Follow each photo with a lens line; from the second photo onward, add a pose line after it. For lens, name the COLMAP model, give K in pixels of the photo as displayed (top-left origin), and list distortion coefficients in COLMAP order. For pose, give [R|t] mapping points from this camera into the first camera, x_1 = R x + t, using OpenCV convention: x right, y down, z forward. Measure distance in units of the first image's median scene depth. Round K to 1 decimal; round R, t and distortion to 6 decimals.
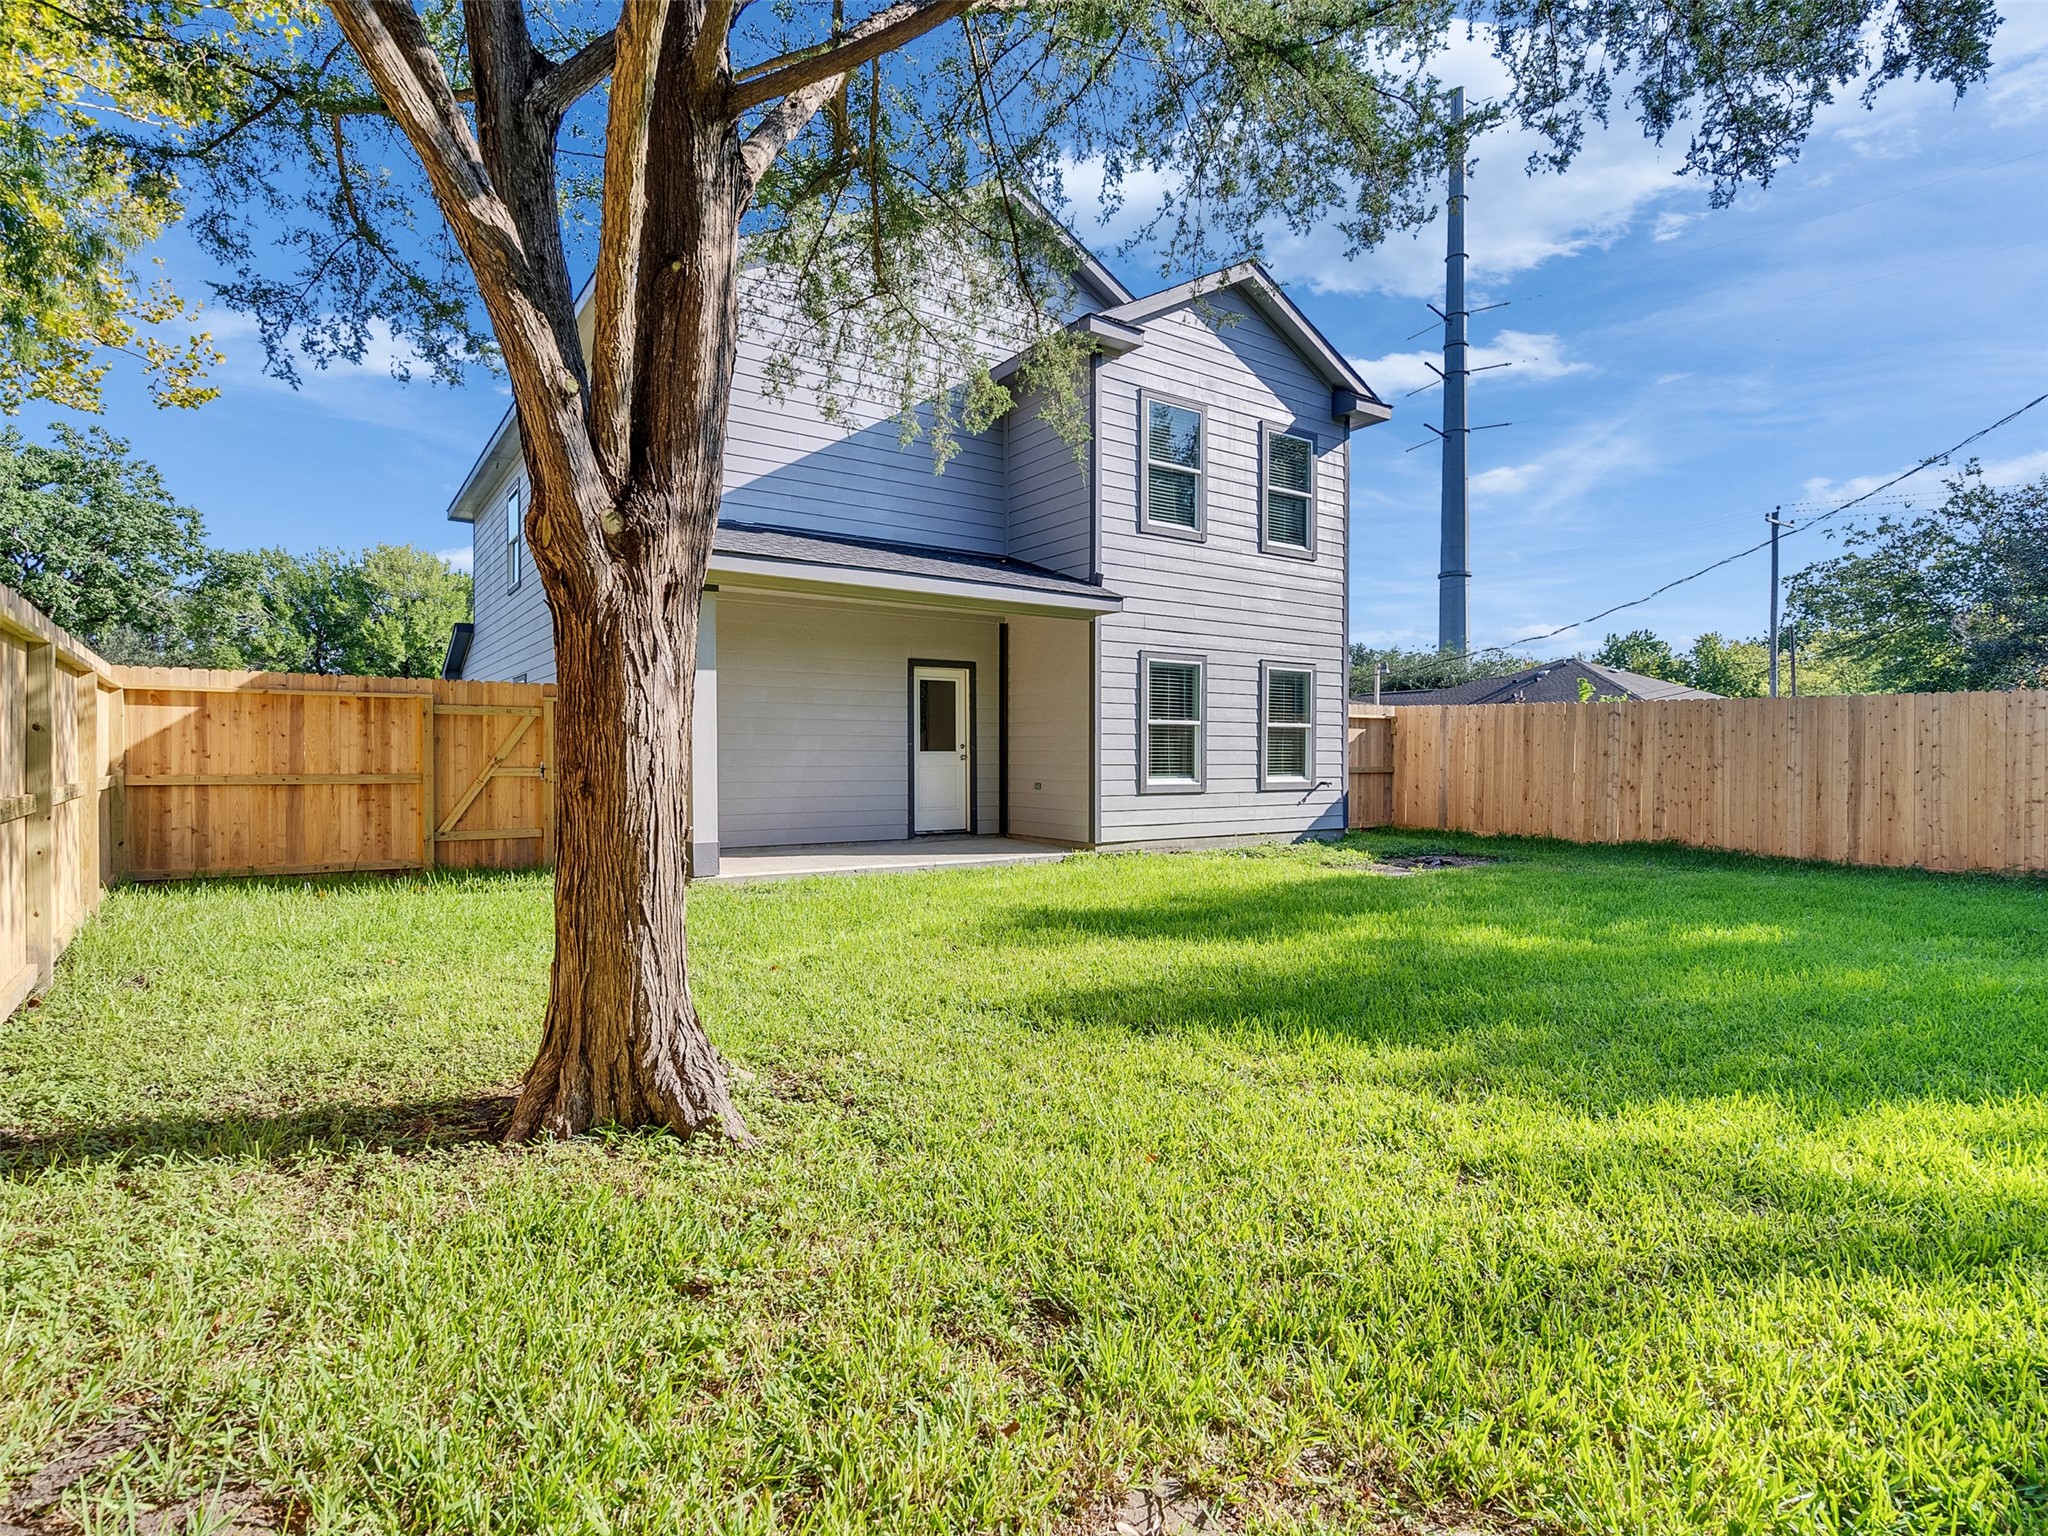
lens RADIAL K [[1044.5, 0, 1006.5], [0, 1044.5, 766.5], [0, 0, 1]] dist [-0.007857, 0.004496]
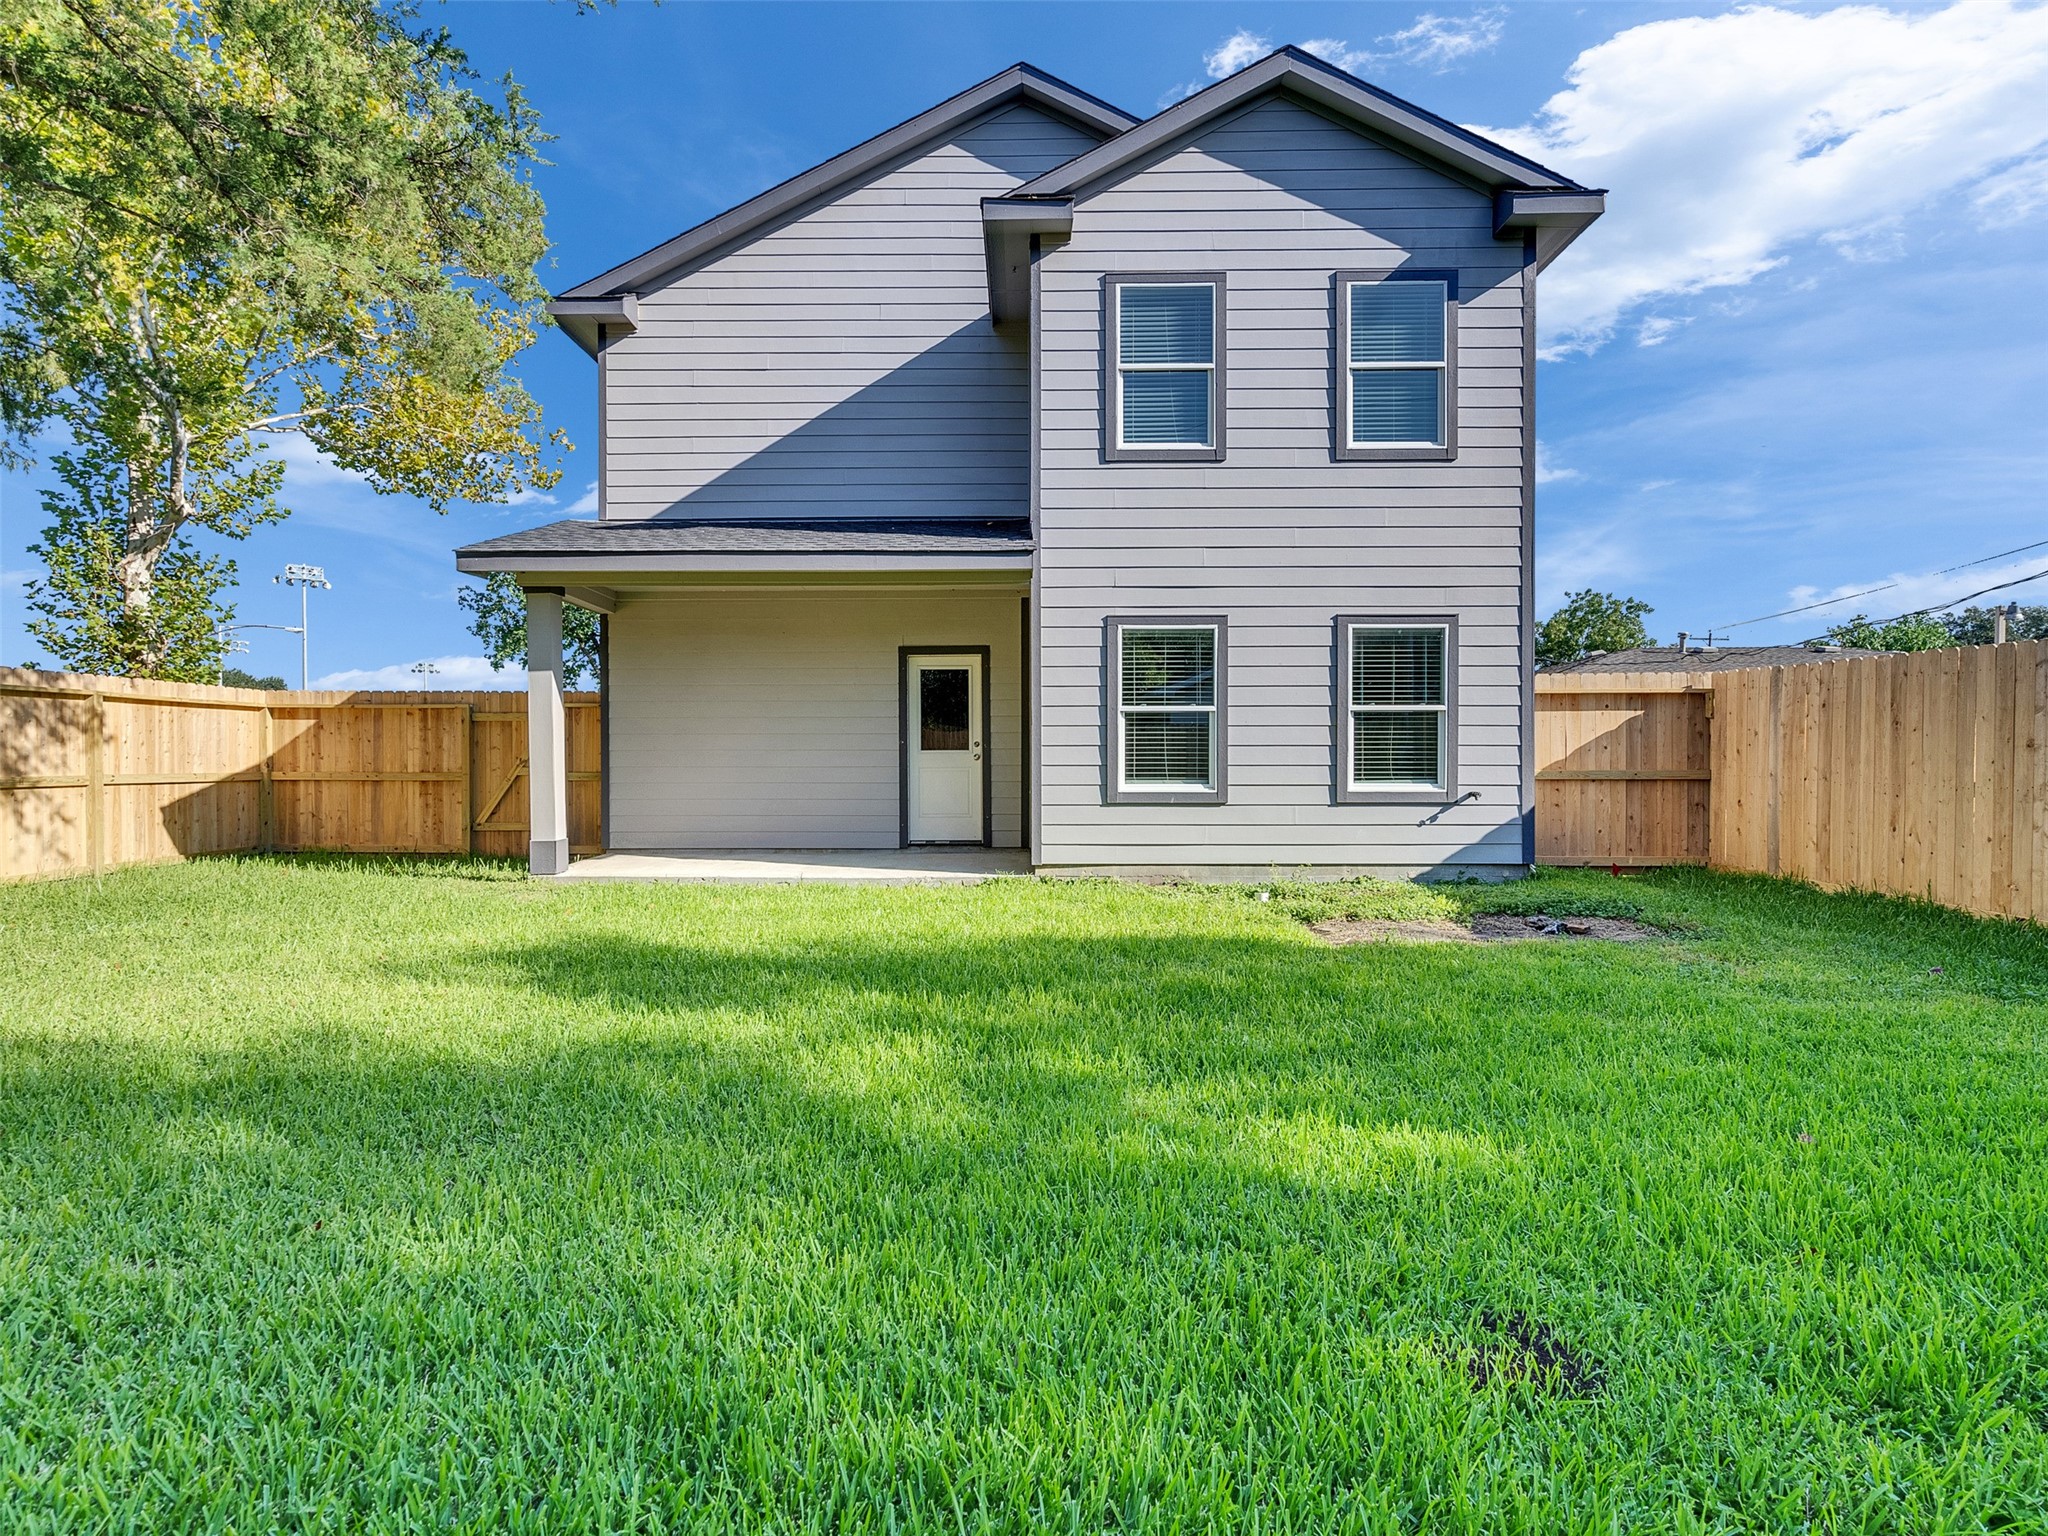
lens RADIAL K [[1044.5, 0, 1006.5], [0, 1044.5, 766.5], [0, 0, 1]] dist [-0.007857, 0.004496]
pose [[0.815715, 0.001507, -0.578453, 0.486620], [-0.002630, 0.999996, -0.001103, 0.000079], [0.578449, 0.002421, 0.815715, 0.317082]]
